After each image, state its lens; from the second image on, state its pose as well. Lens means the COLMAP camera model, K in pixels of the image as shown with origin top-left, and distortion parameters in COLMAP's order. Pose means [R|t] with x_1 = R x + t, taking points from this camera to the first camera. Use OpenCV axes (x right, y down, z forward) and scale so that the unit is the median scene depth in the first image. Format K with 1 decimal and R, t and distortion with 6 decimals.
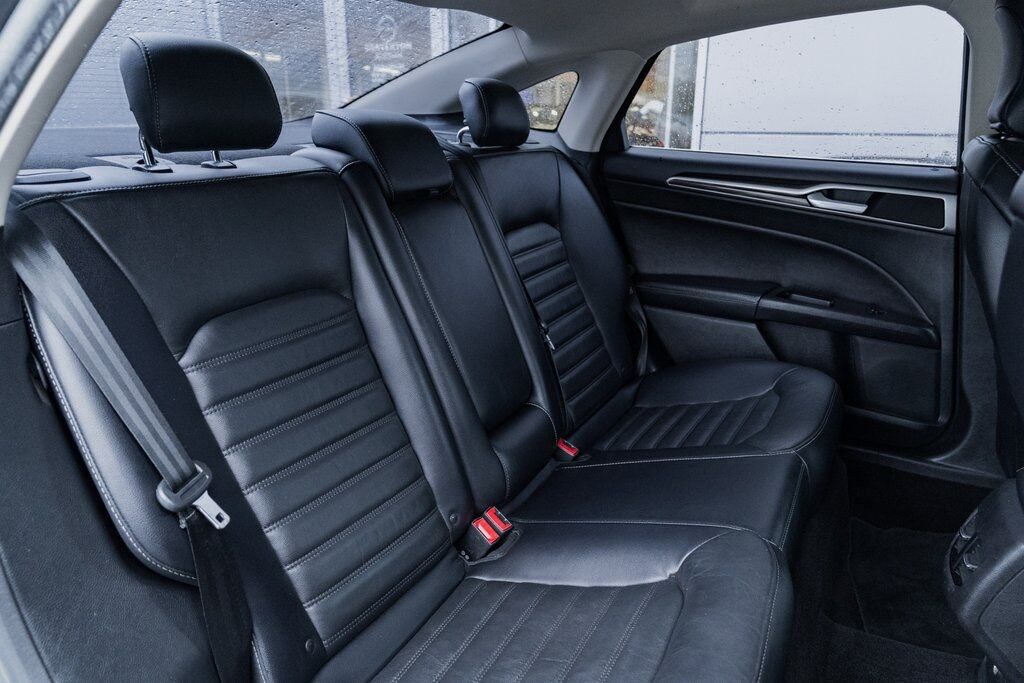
lens RADIAL K [[694.9, 0, 511.5], [0, 694.9, 347.7], [0, 0, 1]] dist [-0.022297, 0.008335]
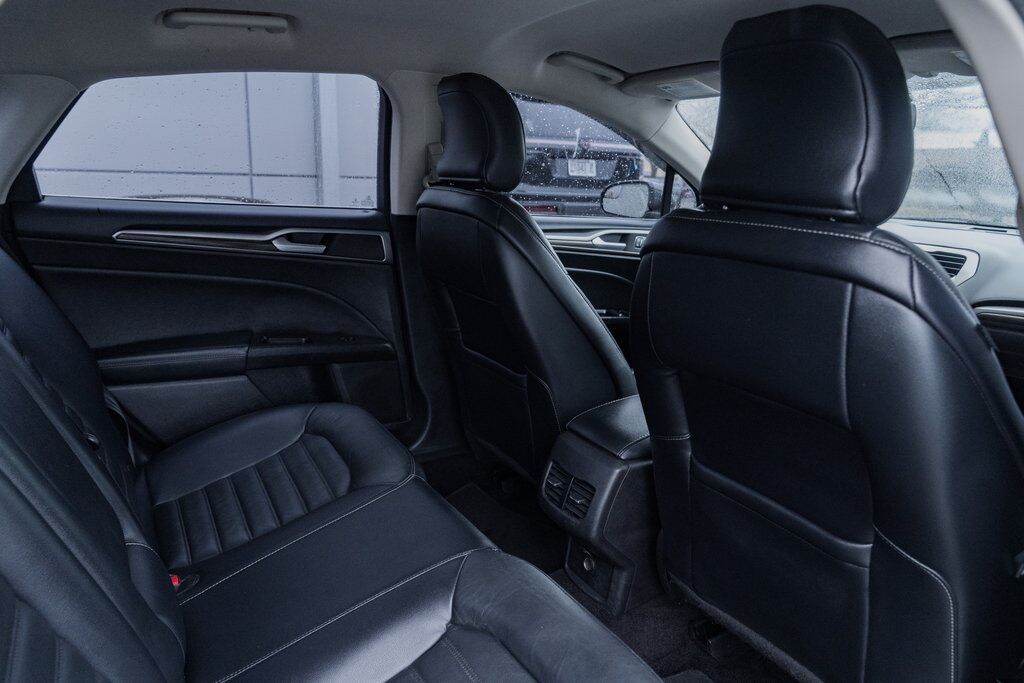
lens RADIAL K [[694.9, 0, 511.5], [0, 694.9, 347.7], [0, 0, 1]] dist [-0.022297, 0.008335]
pose [[0.505067, -0.199648, 0.839671, -0.278330], [0.237517, 0.967465, 0.087166, -0.072707], [-0.829755, 0.155412, 0.536054, 0.185505]]
